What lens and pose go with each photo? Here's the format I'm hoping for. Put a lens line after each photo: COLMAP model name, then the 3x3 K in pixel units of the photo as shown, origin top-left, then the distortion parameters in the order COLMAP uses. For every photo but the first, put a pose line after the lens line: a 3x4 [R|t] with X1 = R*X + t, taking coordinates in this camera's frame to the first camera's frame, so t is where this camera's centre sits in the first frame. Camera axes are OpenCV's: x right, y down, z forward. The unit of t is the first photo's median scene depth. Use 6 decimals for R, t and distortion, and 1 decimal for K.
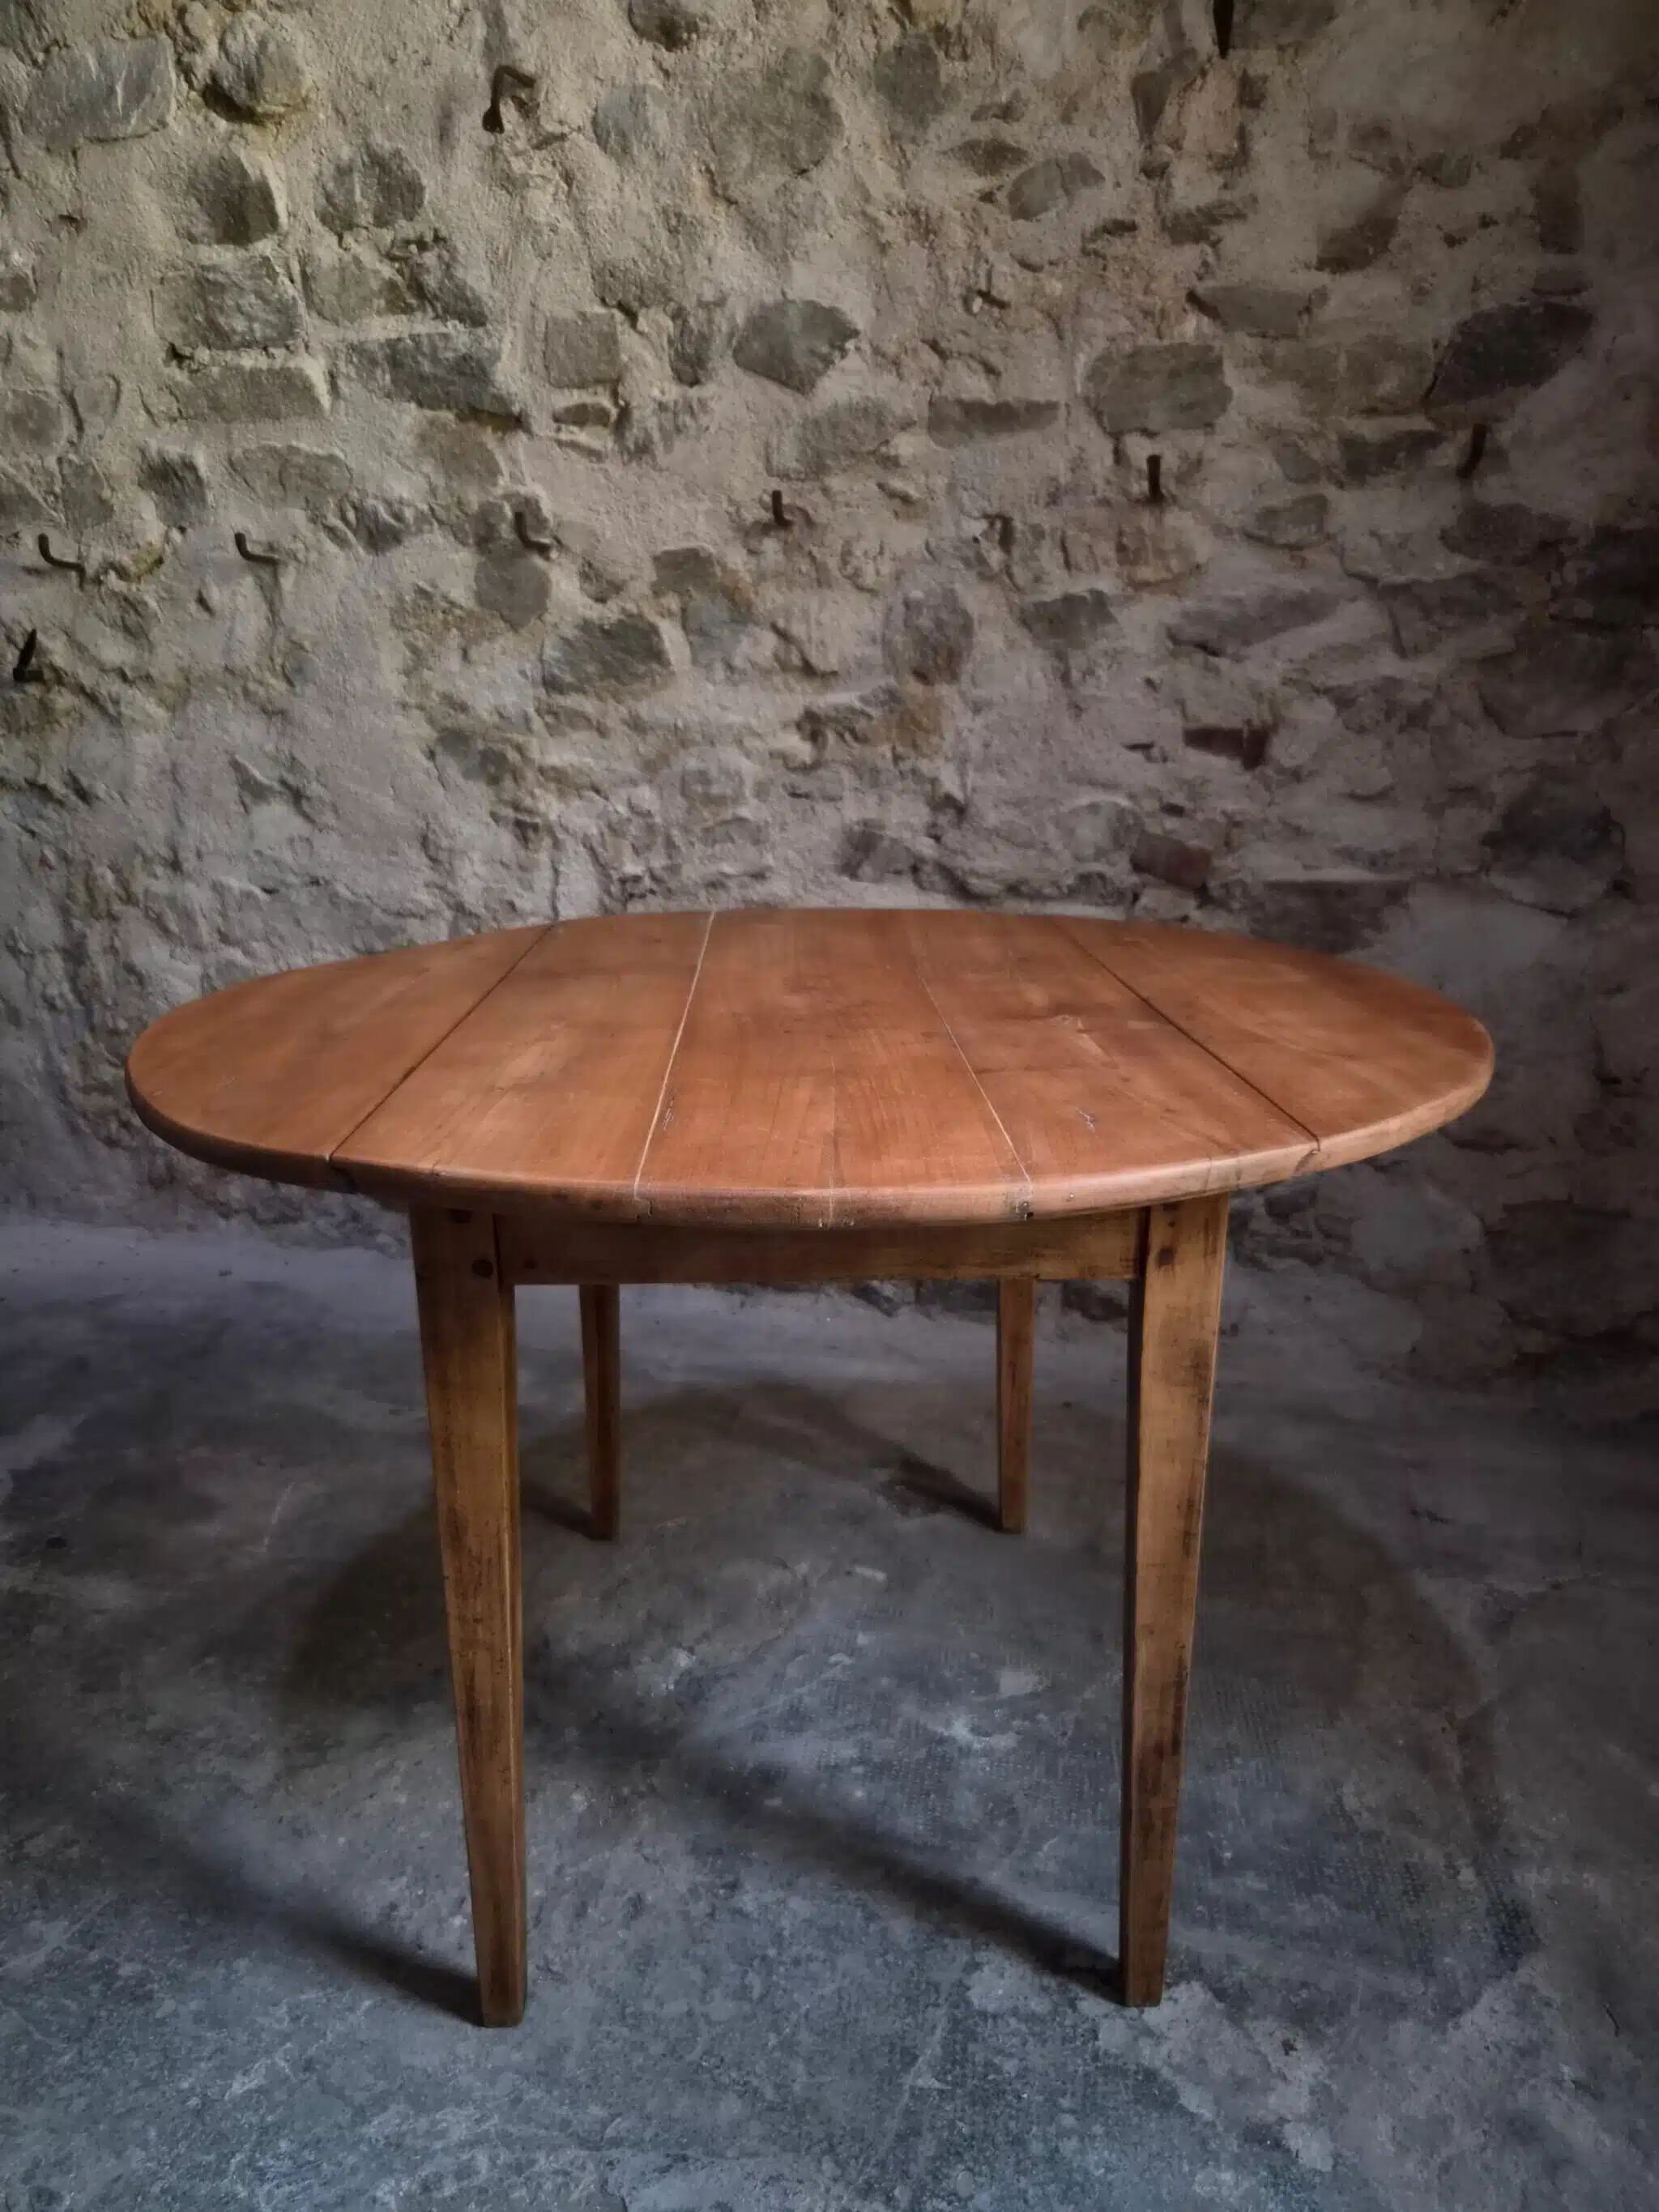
lens RADIAL K [[1501.7, 0, 840.9], [0, 1501.7, 1128.4], [0, 0, 1]] dist [0.055794, -0.046777]
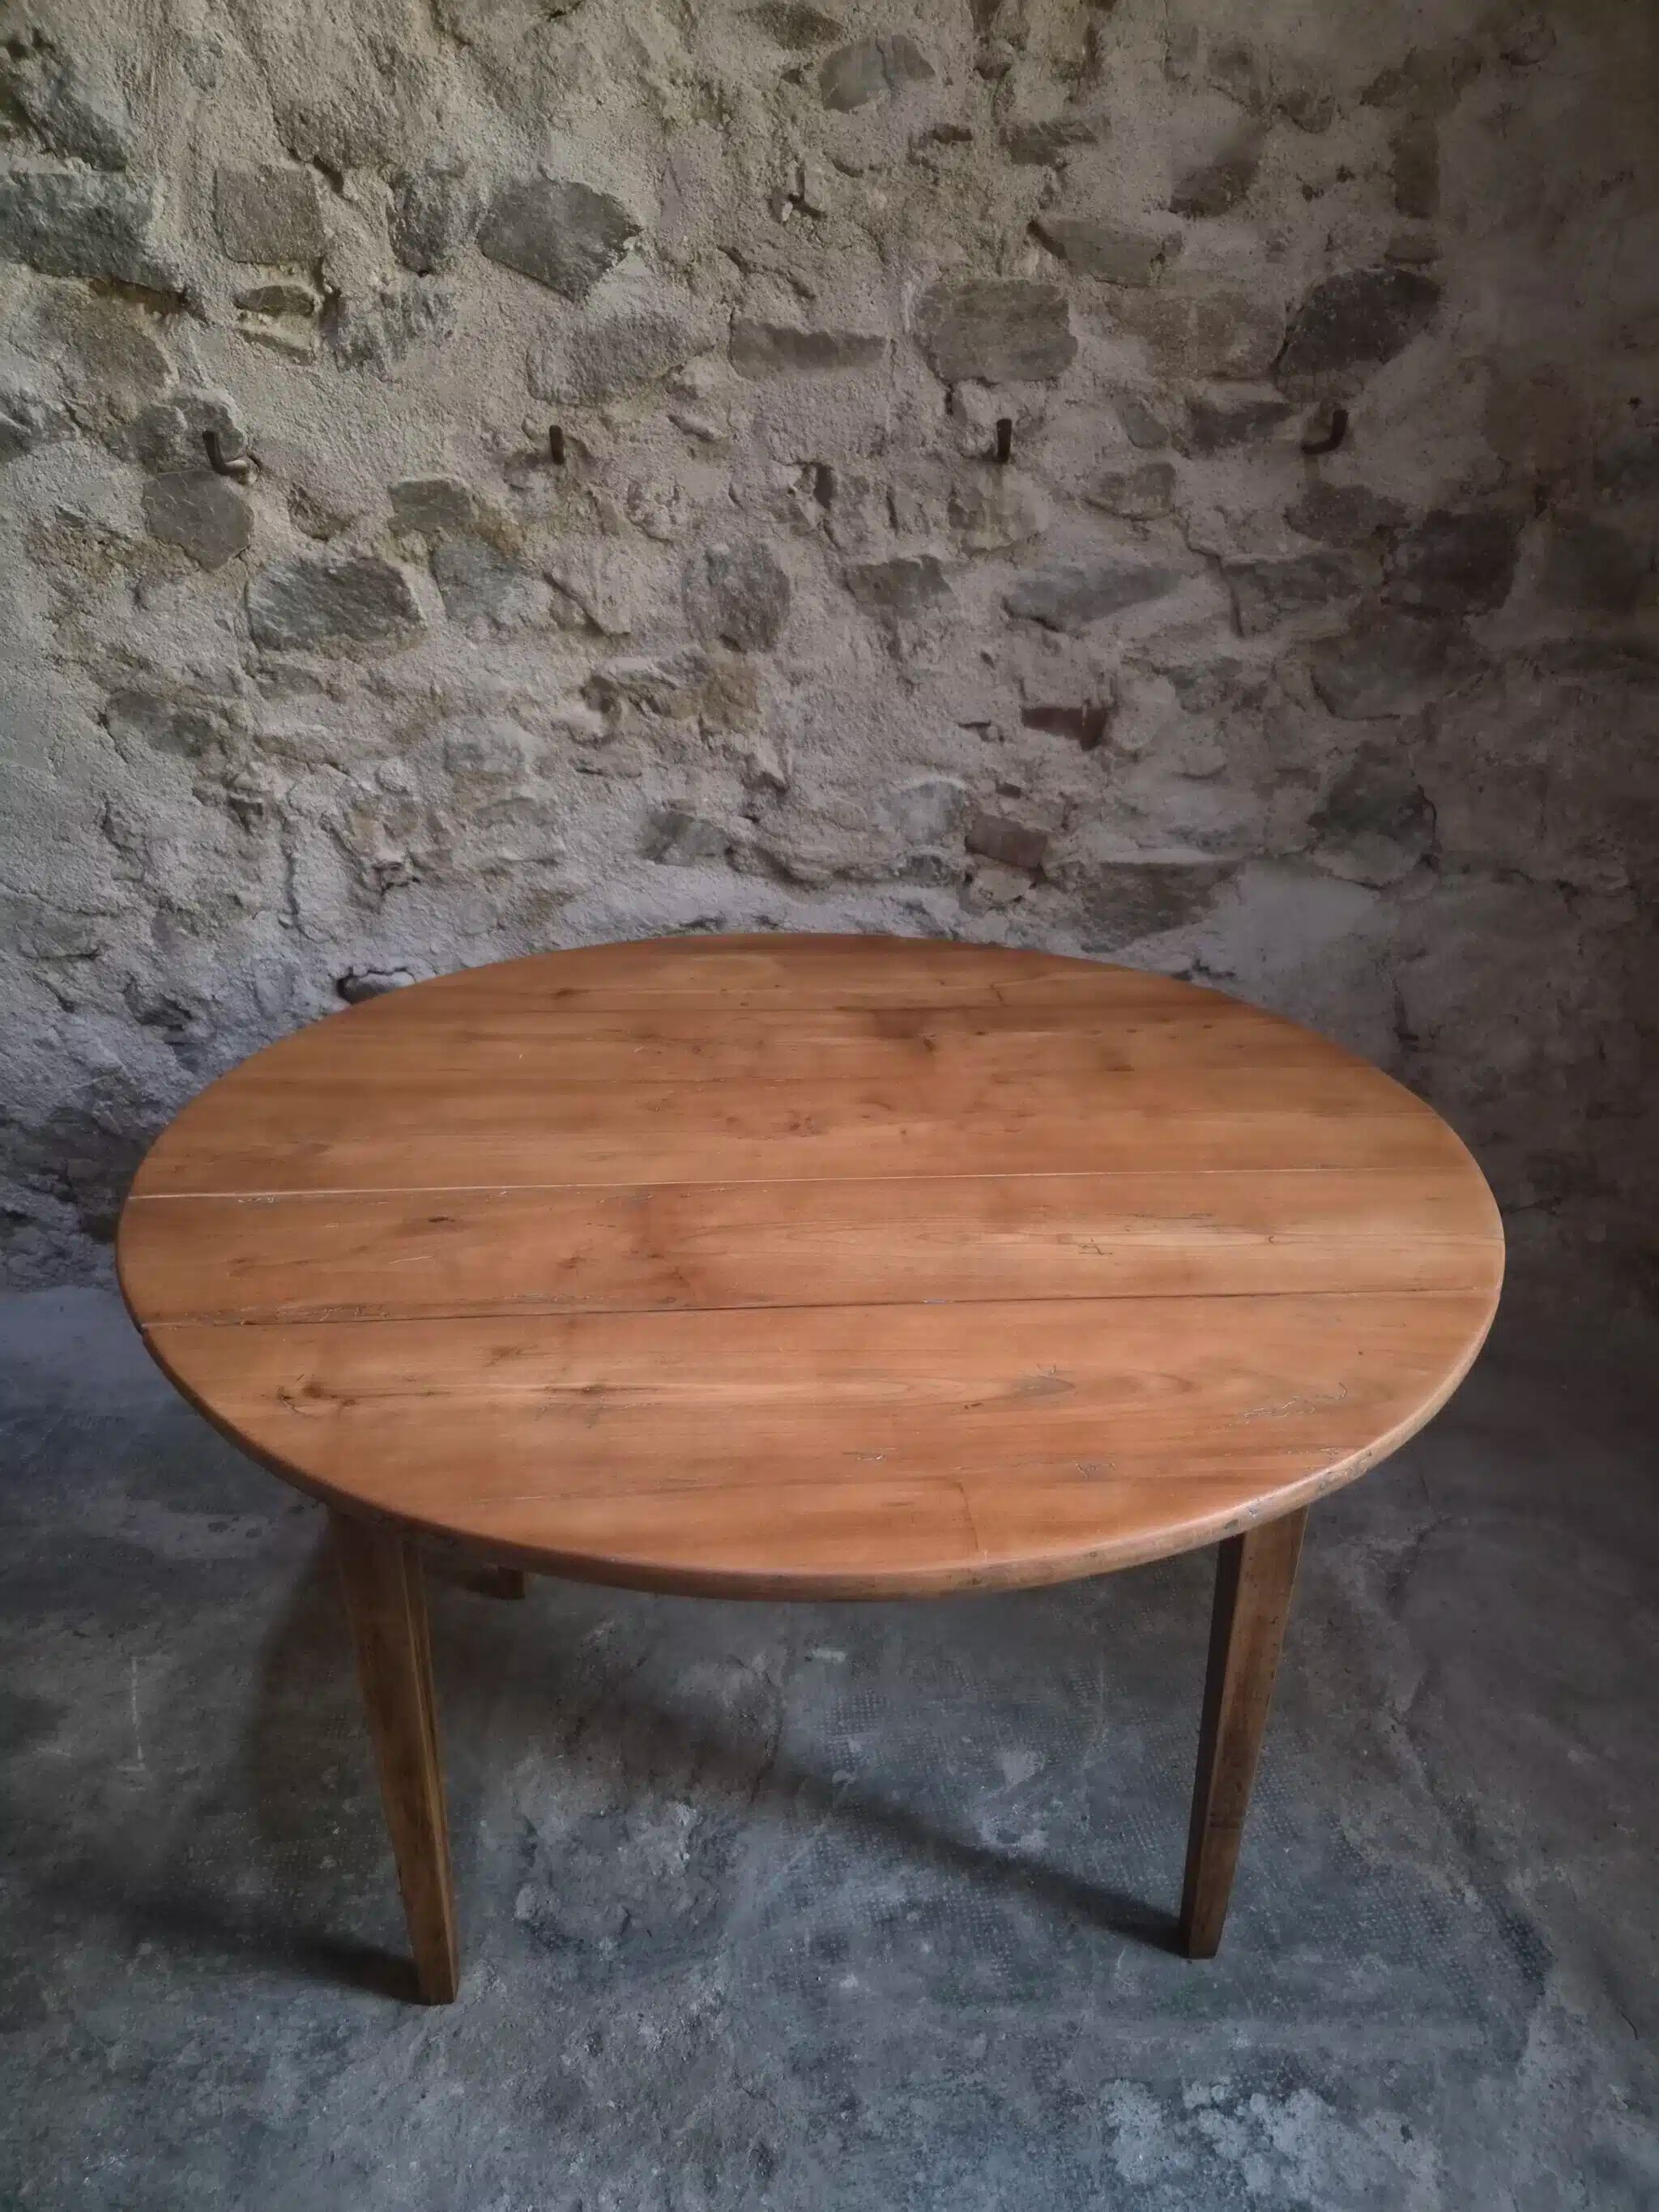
lens RADIAL K [[1478.4, 0, 839.8], [0, 1478.4, 1123.4], [0, 0, 1]] dist [0.057460, -0.044545]
pose [[0.954434, -0.116529, 0.274730, -0.159094], [0.066747, 0.980646, 0.184062, -0.177954], [-0.290861, -0.157338, 0.943740, 0.107466]]
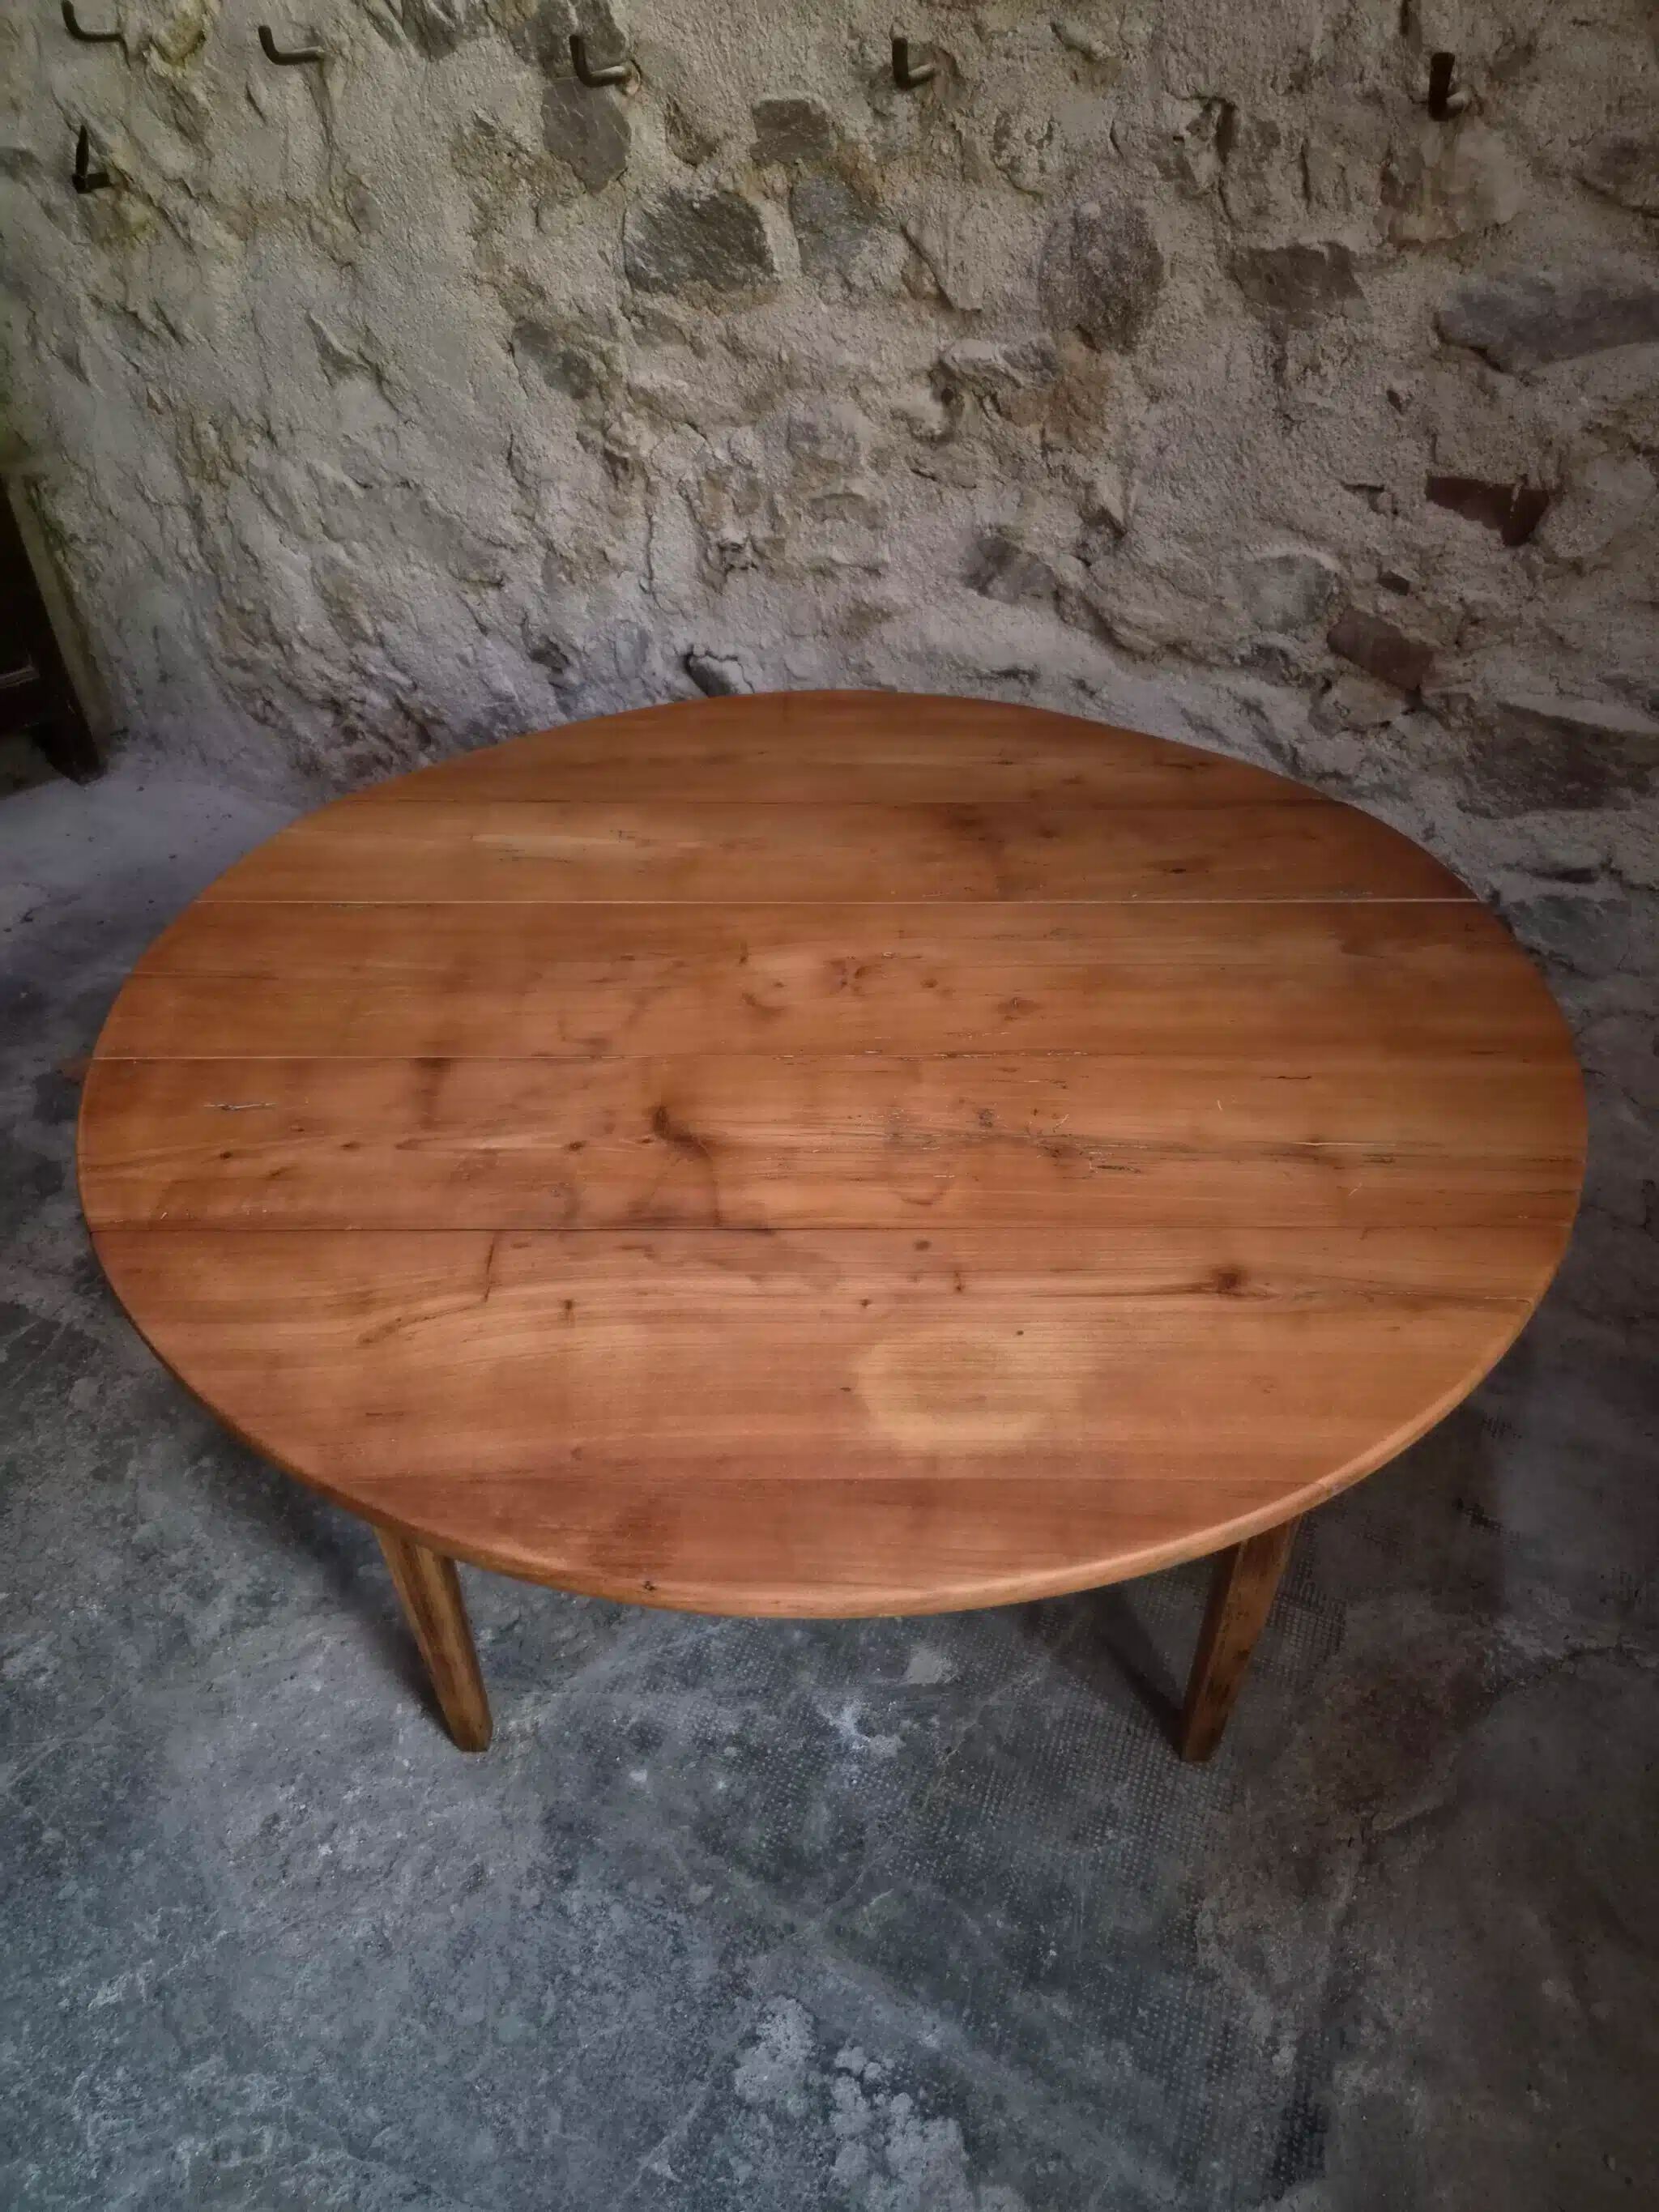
lens RADIAL K [[1481.1, 0, 839.1], [0, 1481.1, 1103.8], [0, 0, 1]] dist [0.057334, -0.044426]
pose [[0.969410, 0.157452, -0.188288, 0.131398], [-0.066926, 0.907626, 0.414411, -0.255235], [0.236145, -0.389133, 0.890400, 0.189461]]
